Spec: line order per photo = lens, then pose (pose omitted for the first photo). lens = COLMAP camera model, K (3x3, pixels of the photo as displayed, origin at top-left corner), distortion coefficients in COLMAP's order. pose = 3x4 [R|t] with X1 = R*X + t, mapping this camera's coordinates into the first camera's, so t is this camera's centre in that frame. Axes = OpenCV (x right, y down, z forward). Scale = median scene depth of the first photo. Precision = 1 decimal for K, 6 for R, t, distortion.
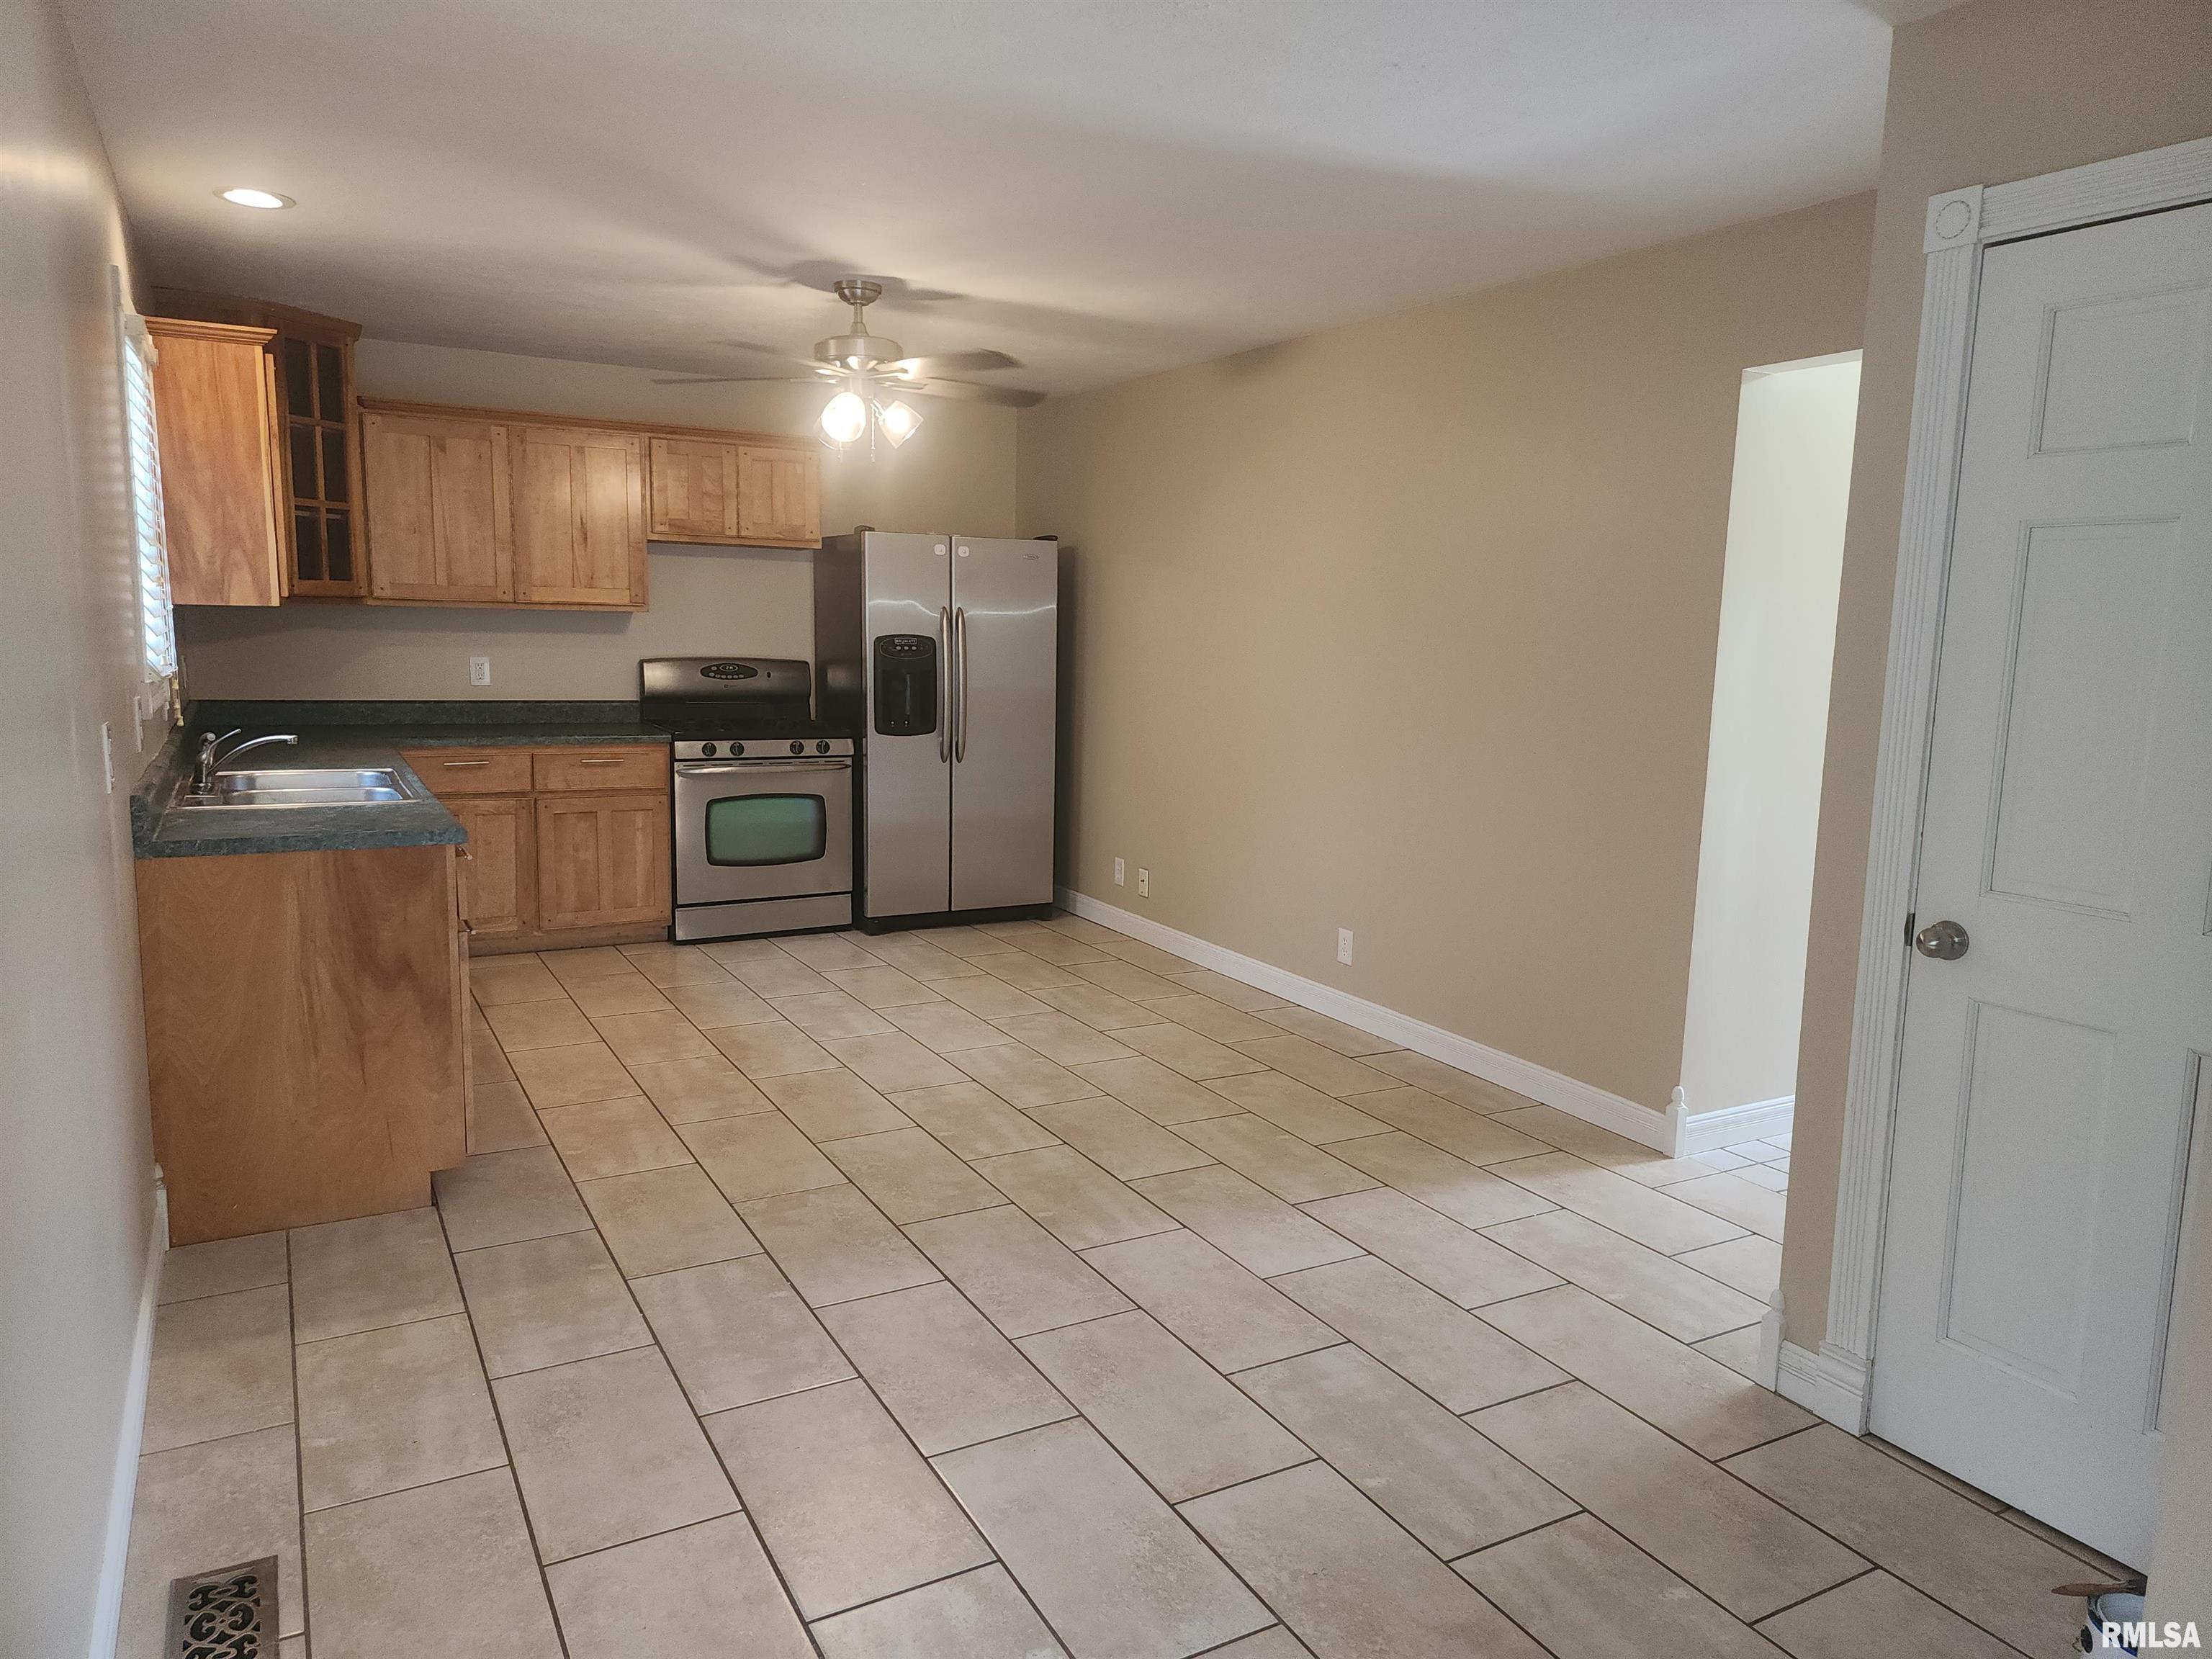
lens RADIAL K [[1477.3, 0, 1106.0], [0, 1477.3, 829.5], [0, 0, 1]] dist [0.091541, -0.103234]
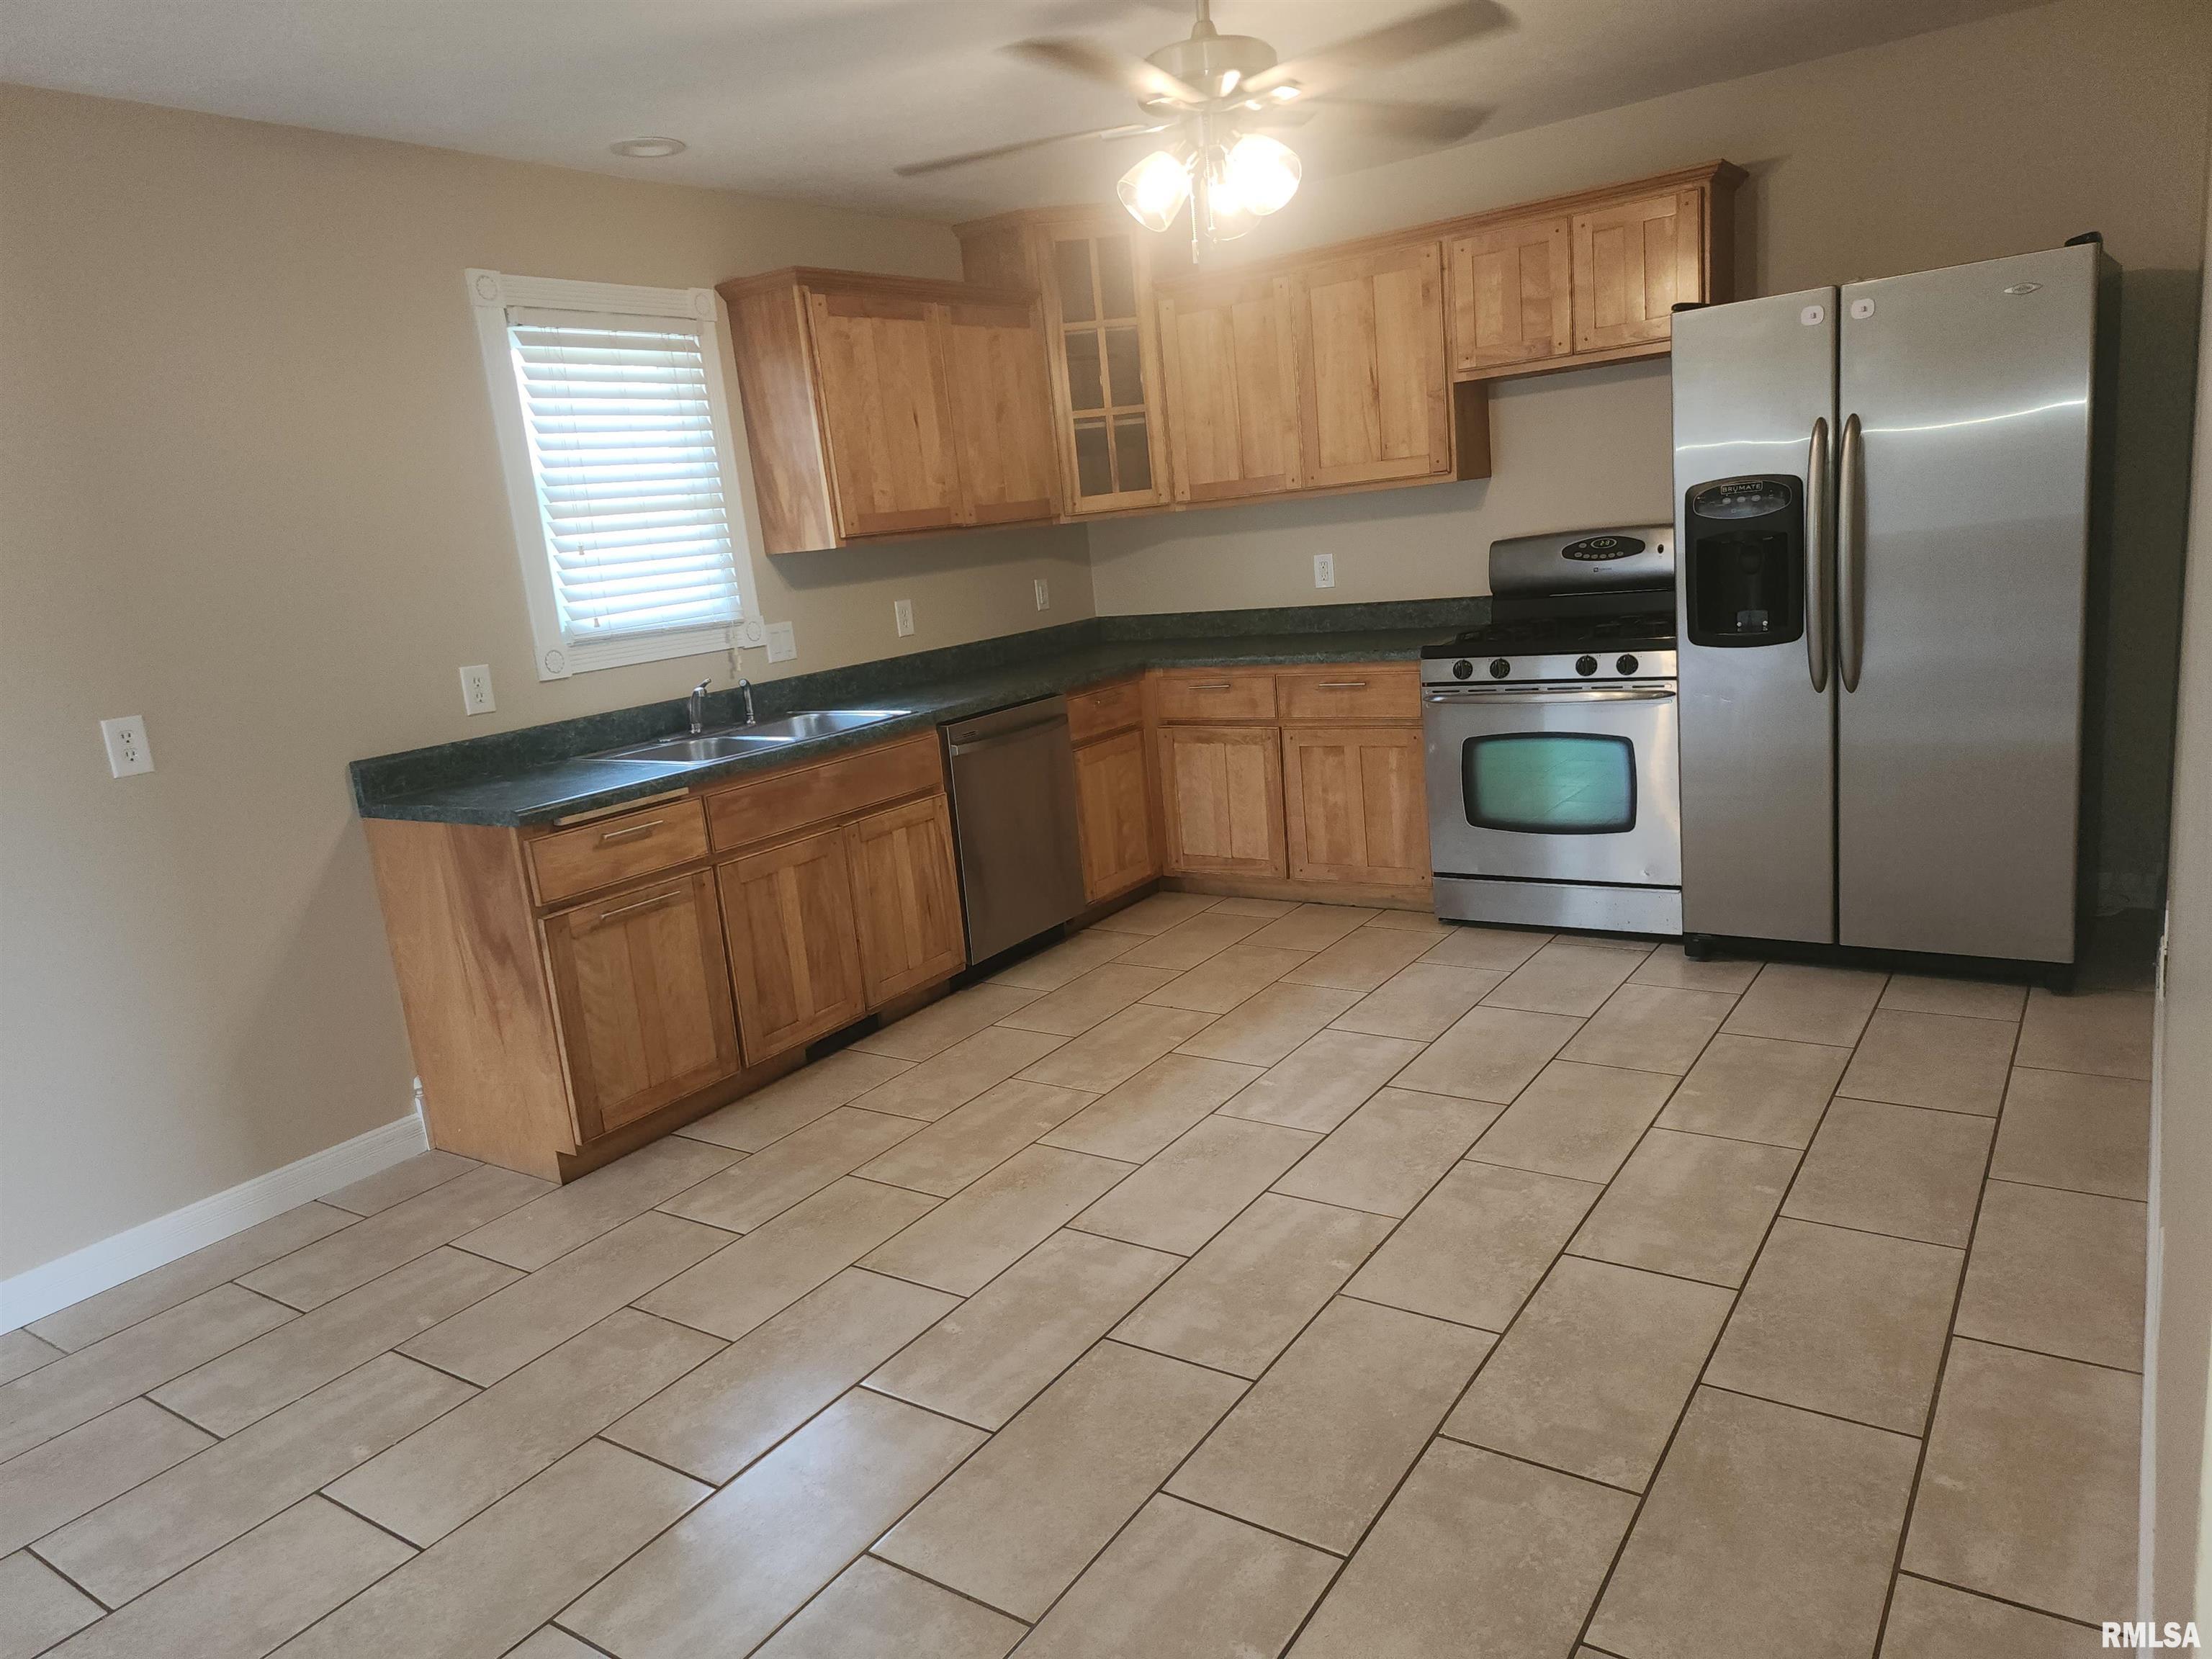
lens RADIAL K [[1477.3, 0, 1106.0], [0, 1477.3, 829.5], [0, 0, 1]] dist [0.091541, -0.103234]
pose [[0.423927, 0.122883, -0.897322, 0.326945], [-0.017246, 0.991669, 0.127655, -0.066583], [0.905532, -0.038641, 0.422514, 0.533029]]
